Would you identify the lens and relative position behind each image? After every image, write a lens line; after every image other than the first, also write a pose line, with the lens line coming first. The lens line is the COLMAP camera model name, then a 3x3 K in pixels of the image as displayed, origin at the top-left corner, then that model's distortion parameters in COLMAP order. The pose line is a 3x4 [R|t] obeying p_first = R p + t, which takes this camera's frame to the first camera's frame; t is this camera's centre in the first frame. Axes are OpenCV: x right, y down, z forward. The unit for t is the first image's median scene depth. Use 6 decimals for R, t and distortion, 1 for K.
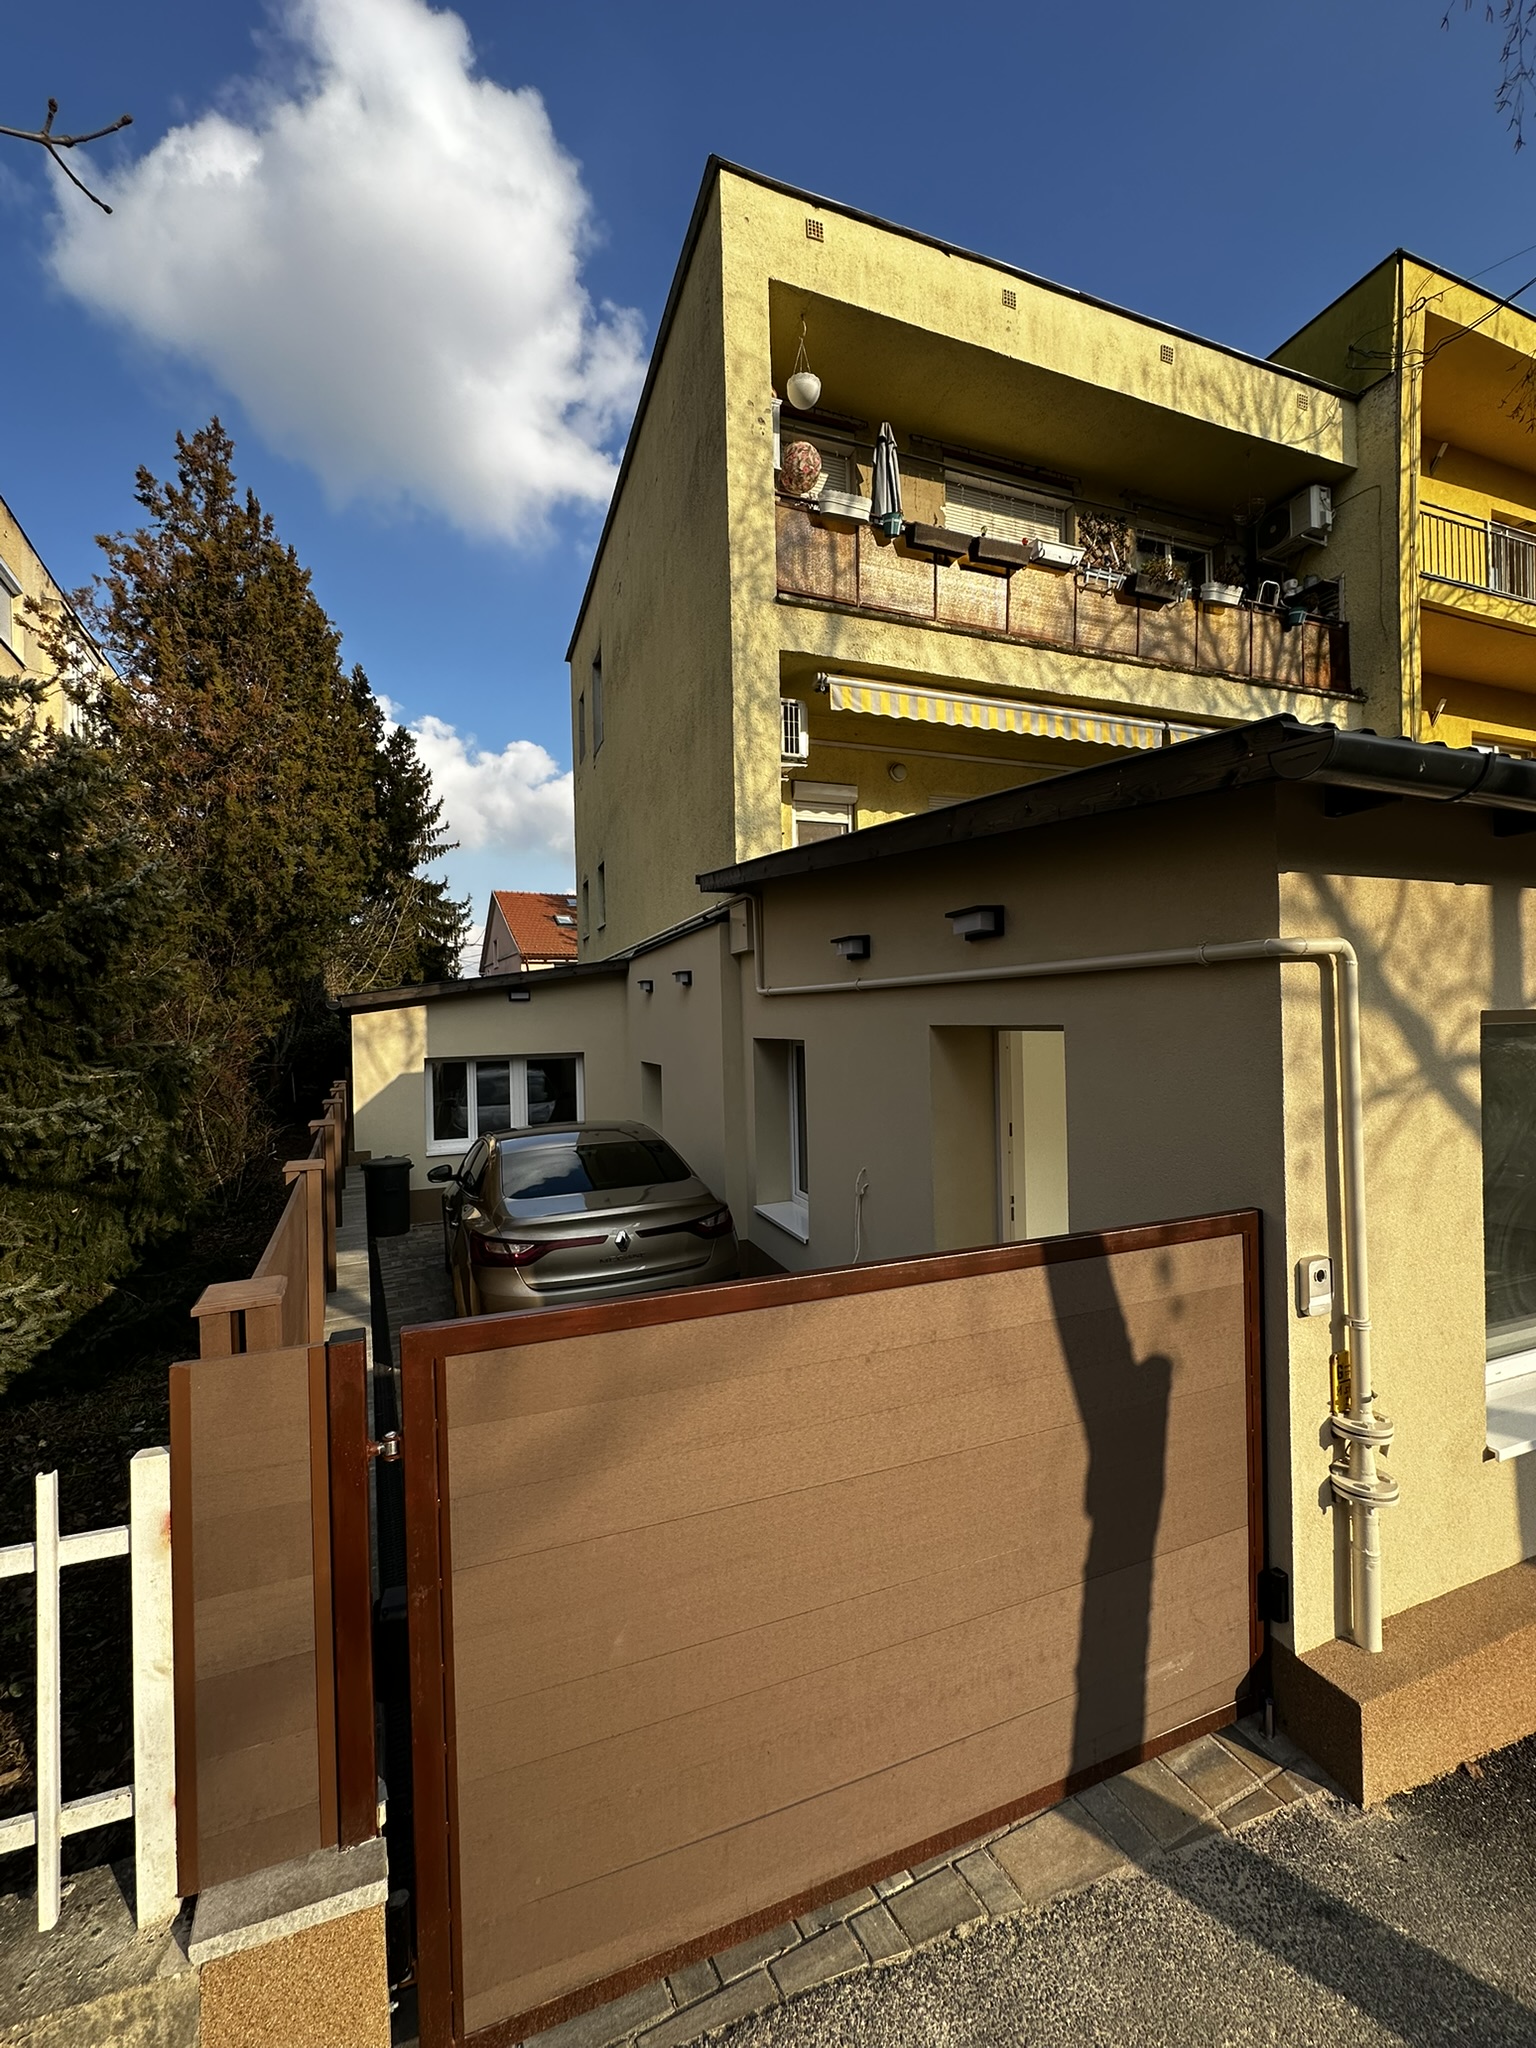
lens RADIAL K [[820.3, 0, 783.0], [0, 820.3, 1014.4], [0, 0, 1]] dist [0.001317, -0.000223]
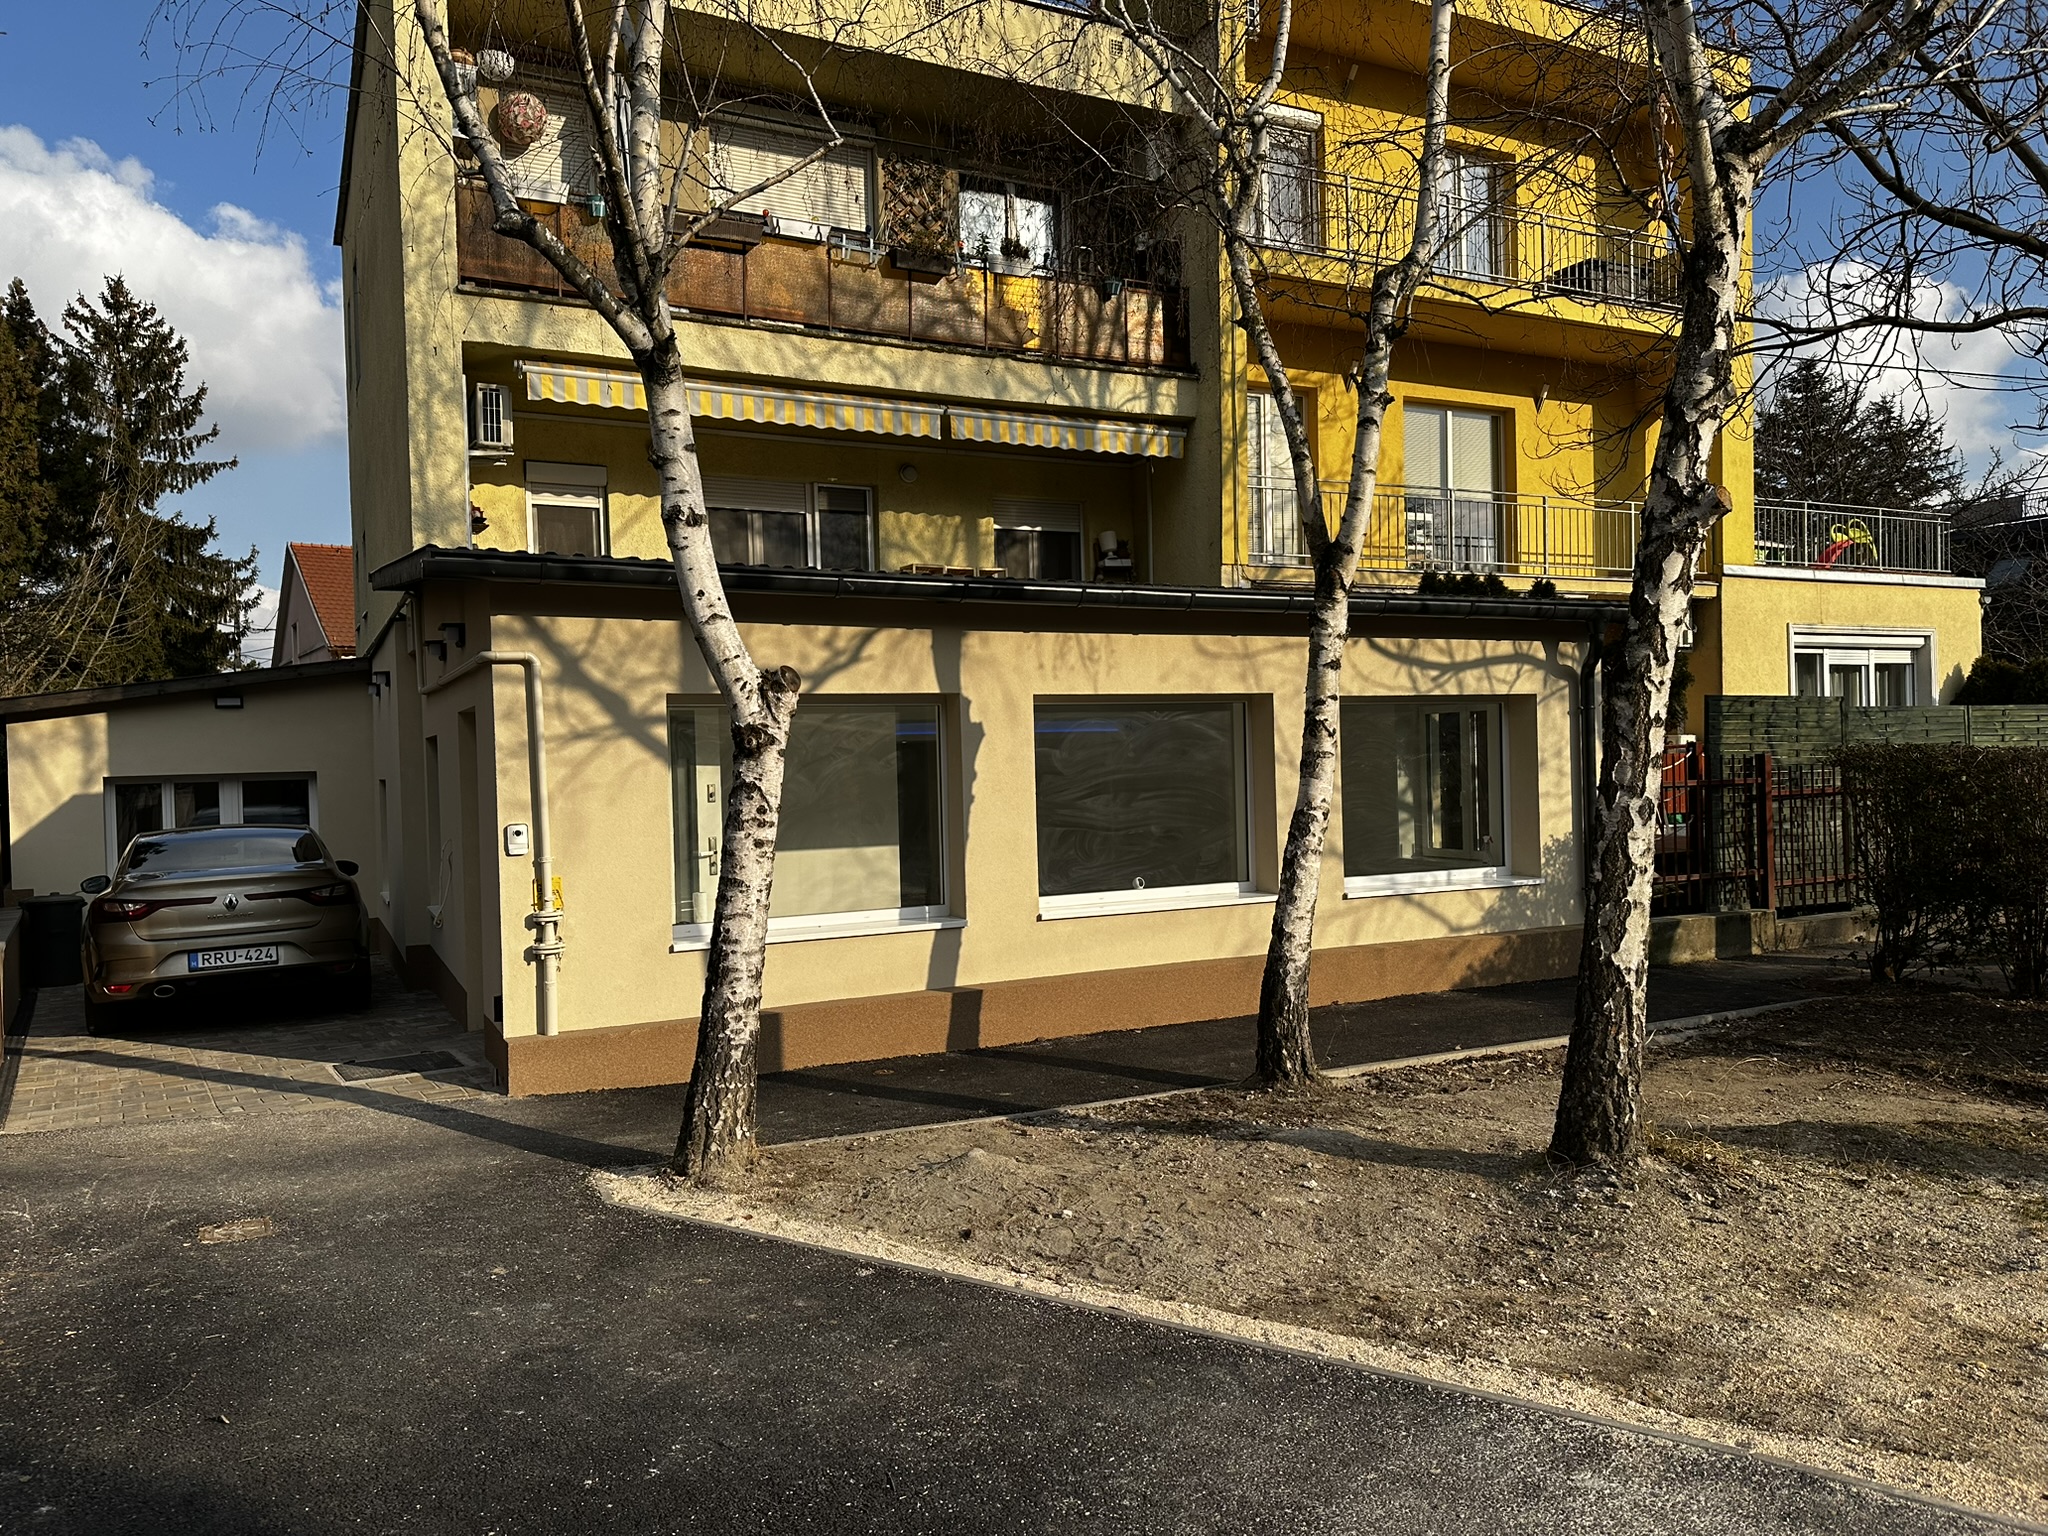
lens RADIAL K [[1464.1, 0, 1019.2], [0, 1464.1, 781.5], [0, 0, 1]] dist [0.044774, -0.024872]
pose [[0.996221, 0.001252, 0.086846, 0.418328], [-0.002534, 0.999889, 0.014653, 0.043858], [-0.086818, -0.014818, 0.996114, -0.679625]]
